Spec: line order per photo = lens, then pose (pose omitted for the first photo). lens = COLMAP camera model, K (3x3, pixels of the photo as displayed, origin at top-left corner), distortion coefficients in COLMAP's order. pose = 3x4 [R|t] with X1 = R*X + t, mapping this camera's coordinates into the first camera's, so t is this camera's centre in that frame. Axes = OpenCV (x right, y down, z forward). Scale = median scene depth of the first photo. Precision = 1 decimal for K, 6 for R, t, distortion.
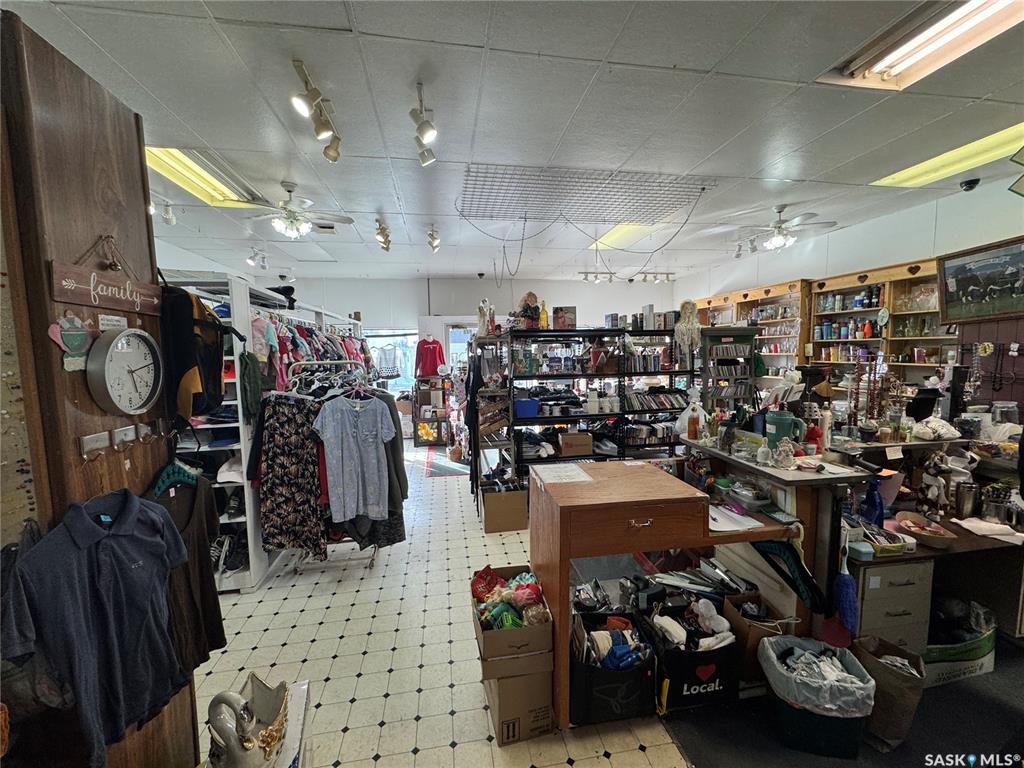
lens RADIAL K [[408.5, 0, 512.0], [0, 408.5, 384.0], [0, 0, 1]] dist [-0.003000, -0.000133]
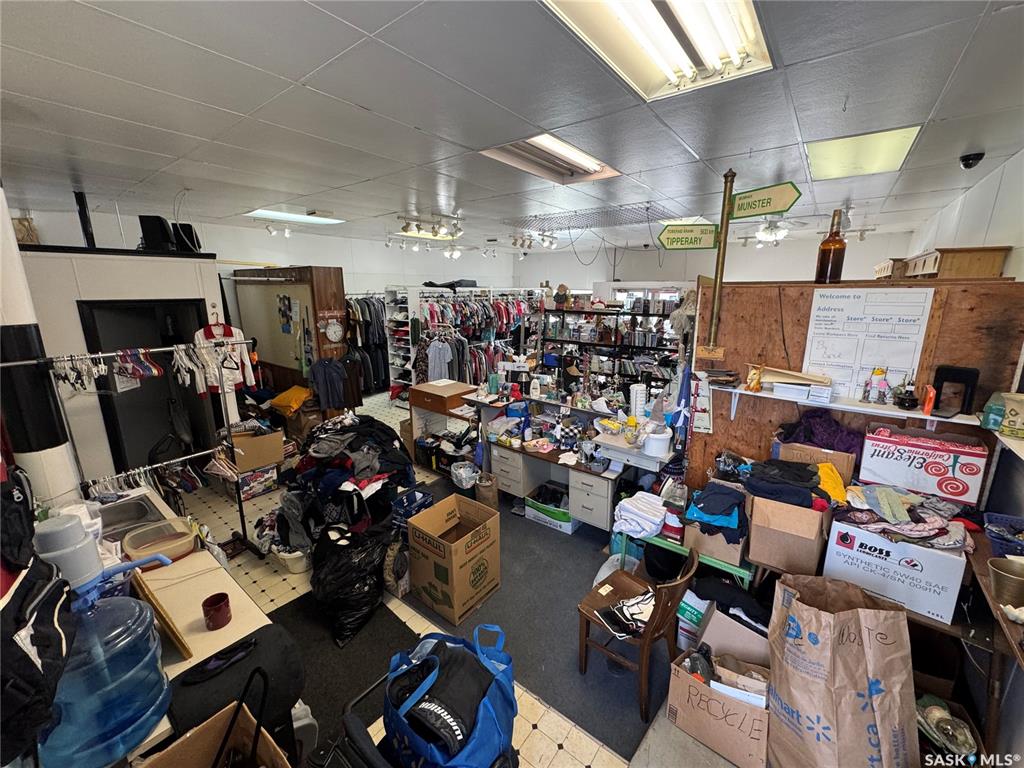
lens RADIAL K [[408.5, 0, 512.0], [0, 408.5, 384.0], [0, 0, 1]] dist [-0.003000, -0.000133]
pose [[0.673634, 0.192671, -0.713509, 1.067779], [-0.075936, 0.978355, 0.192496, -0.139927], [0.735154, -0.075491, 0.673684, -0.182866]]
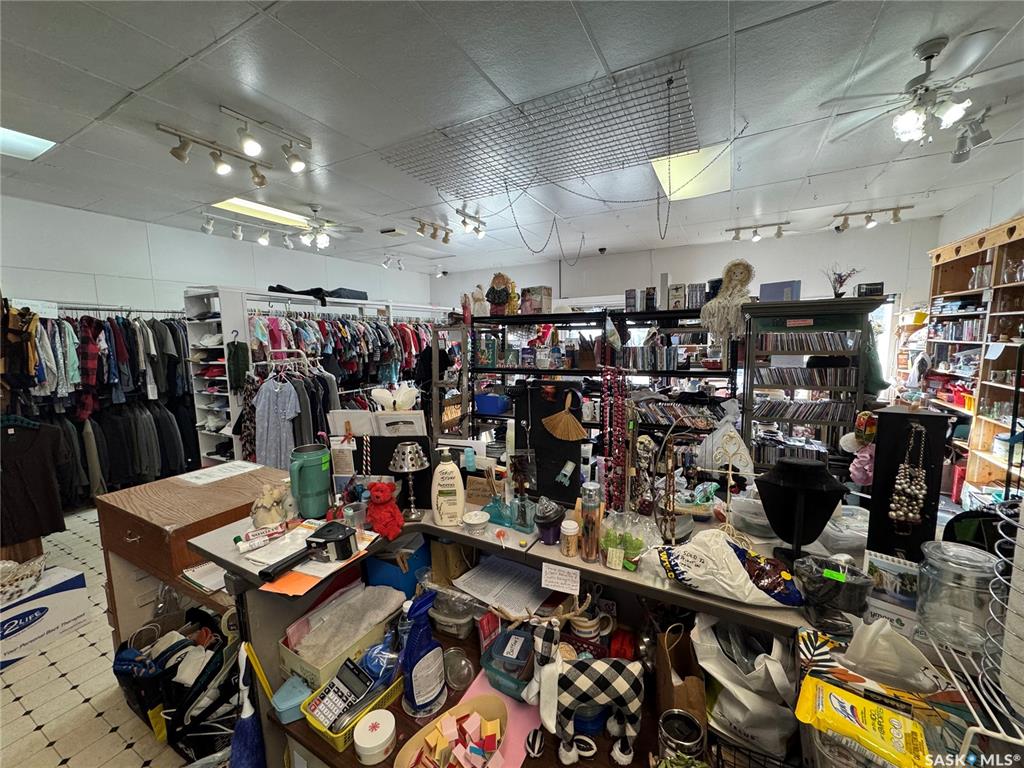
lens RADIAL K [[408.5, 0, 512.0], [0, 408.5, 384.0], [0, 0, 1]] dist [-0.003000, -0.000133]
pose [[0.789744, 0.073133, -0.609061, 0.616942], [-0.043915, 0.997061, 0.062779, -0.043515], [0.611862, -0.022832, 0.790635, 0.316294]]
